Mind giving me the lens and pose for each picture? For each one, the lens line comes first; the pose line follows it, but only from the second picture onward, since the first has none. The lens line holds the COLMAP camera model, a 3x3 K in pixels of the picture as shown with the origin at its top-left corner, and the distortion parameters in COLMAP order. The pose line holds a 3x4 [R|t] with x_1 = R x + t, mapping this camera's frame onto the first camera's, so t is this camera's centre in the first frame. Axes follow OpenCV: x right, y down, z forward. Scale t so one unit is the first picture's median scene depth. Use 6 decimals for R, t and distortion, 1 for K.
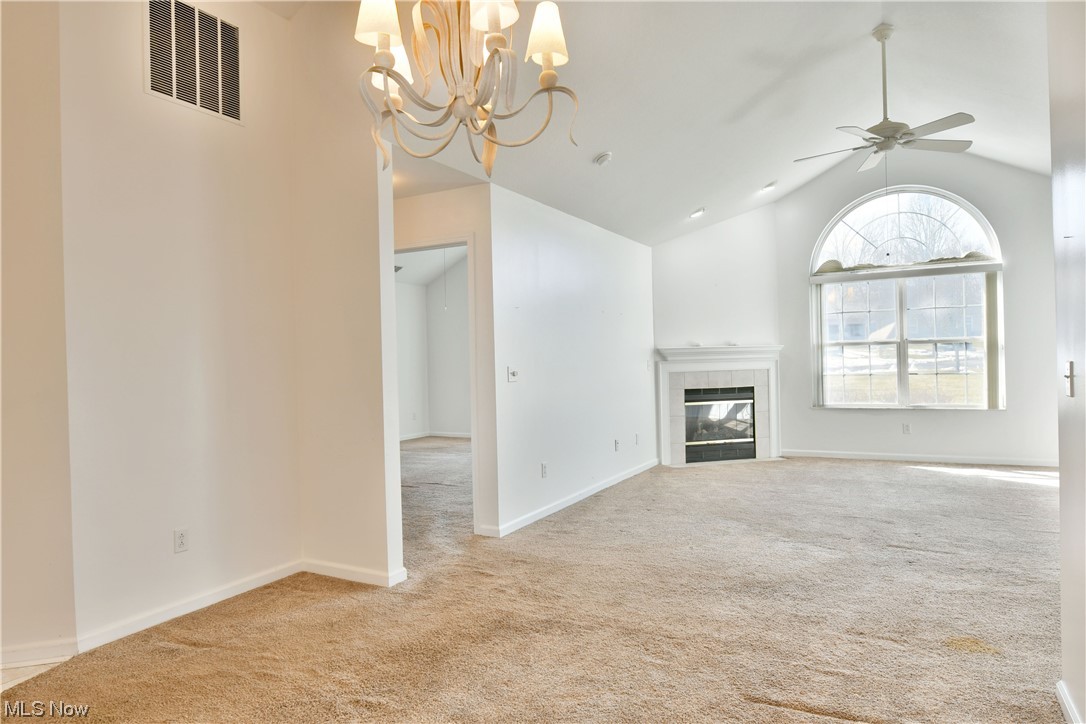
lens RADIAL K [[668.6, 0, 540.6], [0, 668.6, 366.2], [0, 0, 1]] dist [-0.012752, -0.006237]
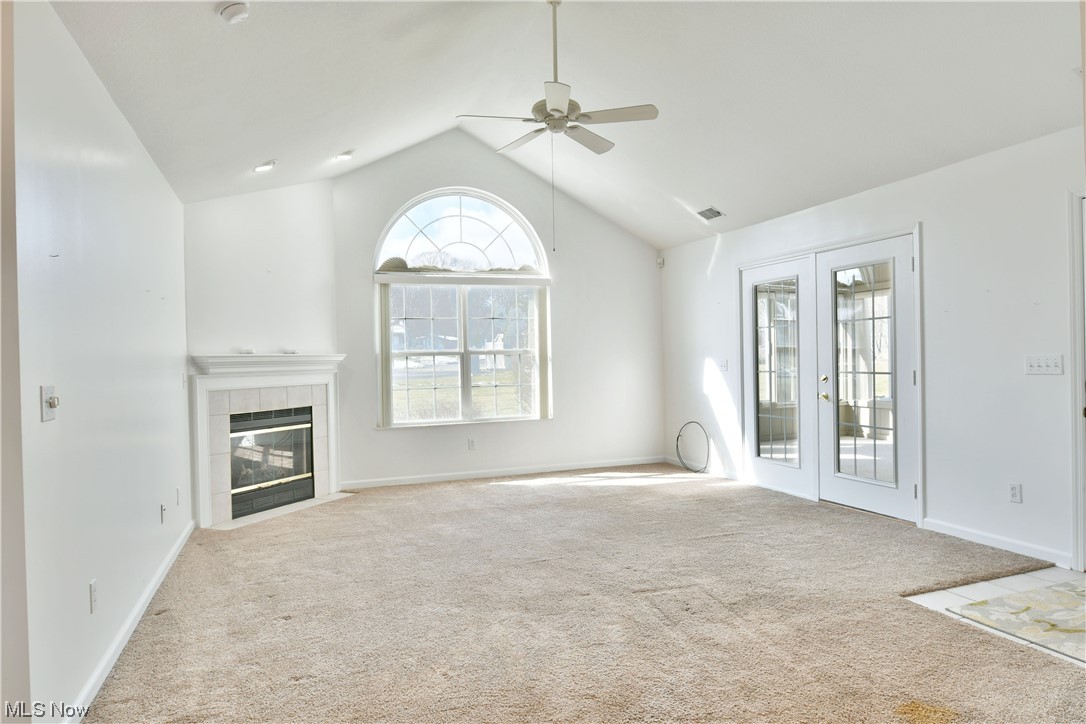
lens RADIAL K [[668.6, 0, 540.1], [0, 668.6, 363.5], [0, 0, 1]] dist [-0.012752, -0.006237]
pose [[0.654224, 0.005870, 0.756278, -0.103485], [0.013828, 0.999710, -0.019721, -0.000868], [-0.756174, 0.023359, 0.653953, 0.298068]]
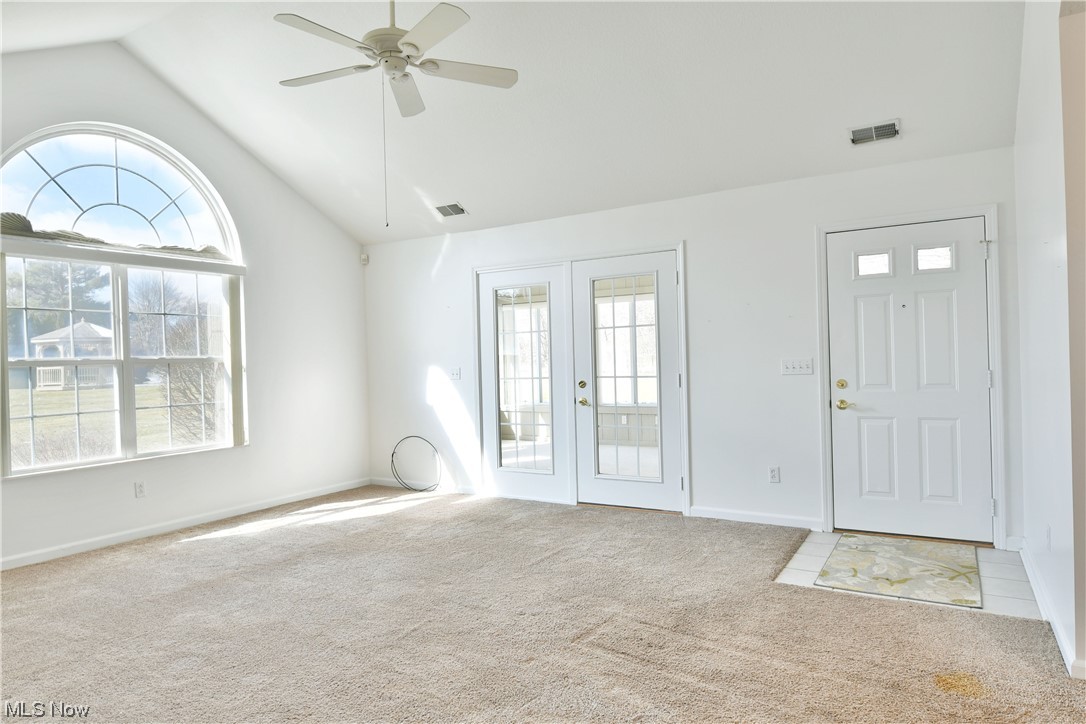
lens RADIAL K [[668.6, 0, 542.9], [0, 668.6, 364.0], [0, 0, 1]] dist [-0.012752, -0.006237]
pose [[0.048007, 0.016418, 0.998712, -0.099961], [0.038652, 0.999085, -0.018282, -0.004919], [-0.998099, 0.039480, 0.047329, 0.548327]]
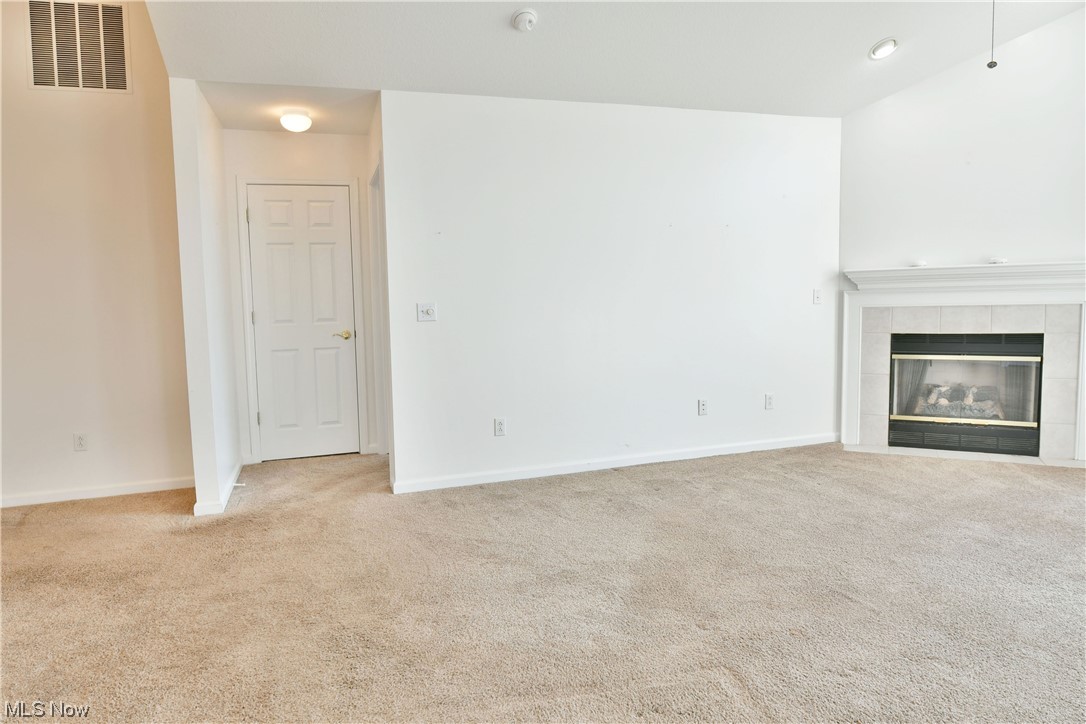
lens RADIAL K [[668.6, 0, 542.3], [0, 668.6, 348.5], [0, 0, 1]] dist [-0.012752, -0.006237]
pose [[0.726952, 0.060351, -0.684031, 0.418979], [0.004910, 0.995648, 0.093062, -0.013400], [0.686670, -0.071010, 0.723493, 0.303414]]
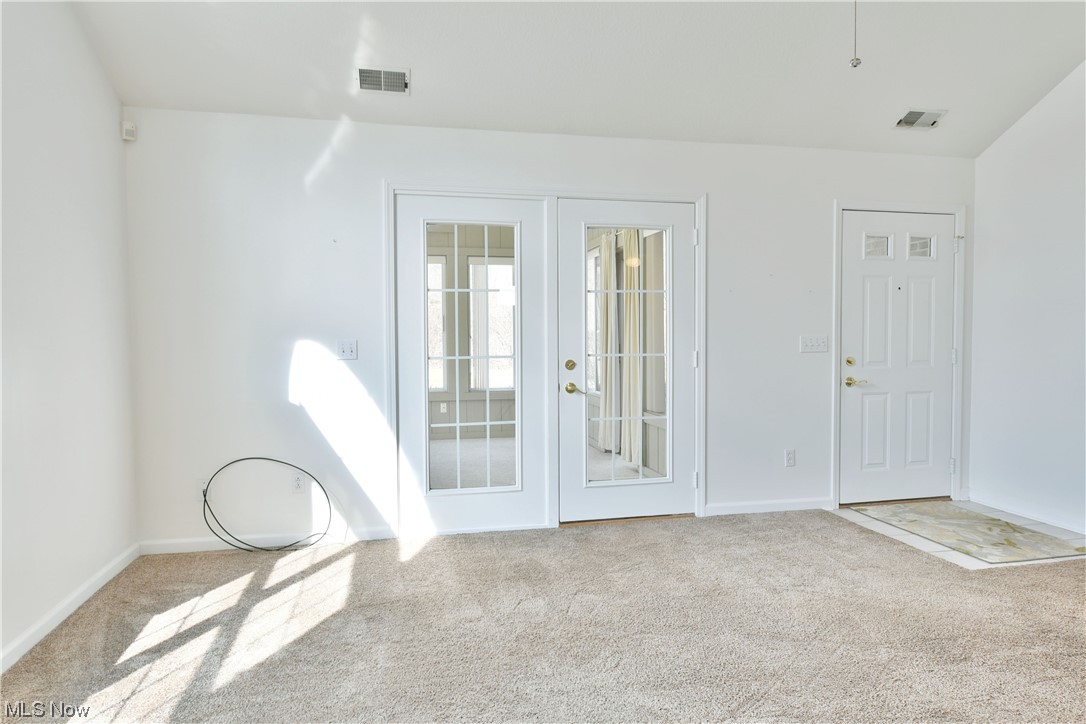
lens RADIAL K [[668.6, 0, 544.5], [0, 668.6, 361.6], [0, 0, 1]] dist [-0.012752, -0.006237]
pose [[-0.657815, -0.009821, 0.753115, 0.244083], [0.028761, 0.998858, 0.038147, -0.018987], [-0.752630, 0.046754, -0.656782, 0.925622]]
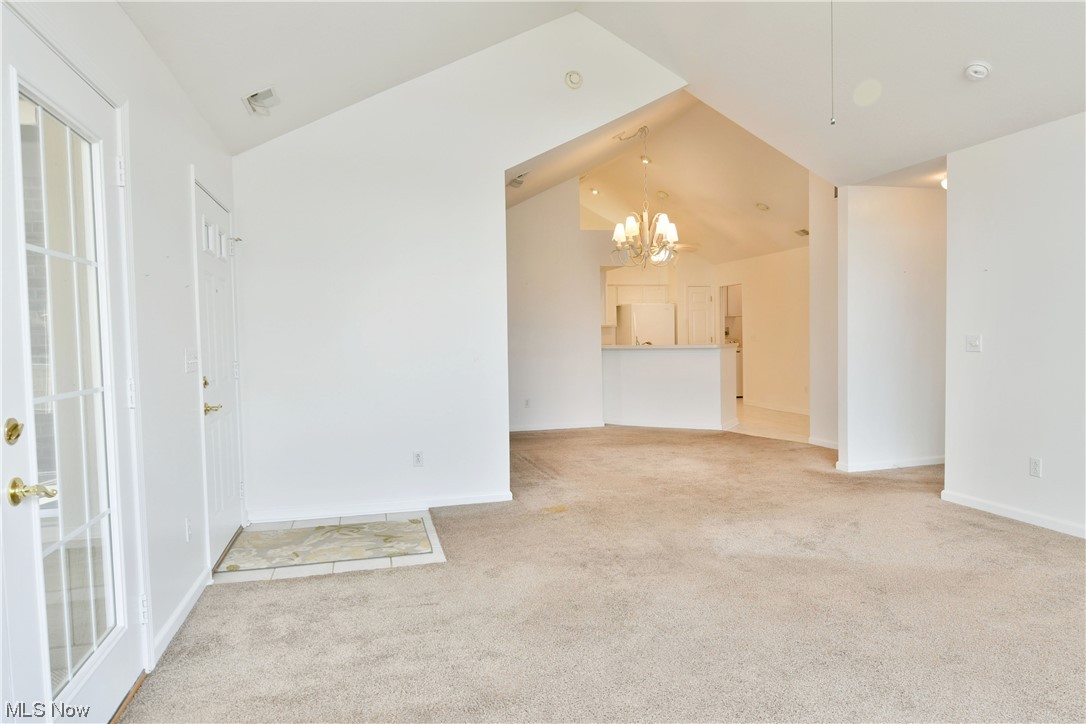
lens RADIAL K [[668.6, 0, 527.3], [0, 668.6, 362.5], [0, 0, 1]] dist [-0.012752, -0.006237]
pose [[-0.740485, 0.064255, -0.668994, 0.669904], [0.027869, 0.997499, 0.064961, -0.025898], [0.671495, 0.029458, -0.740424, 0.809114]]
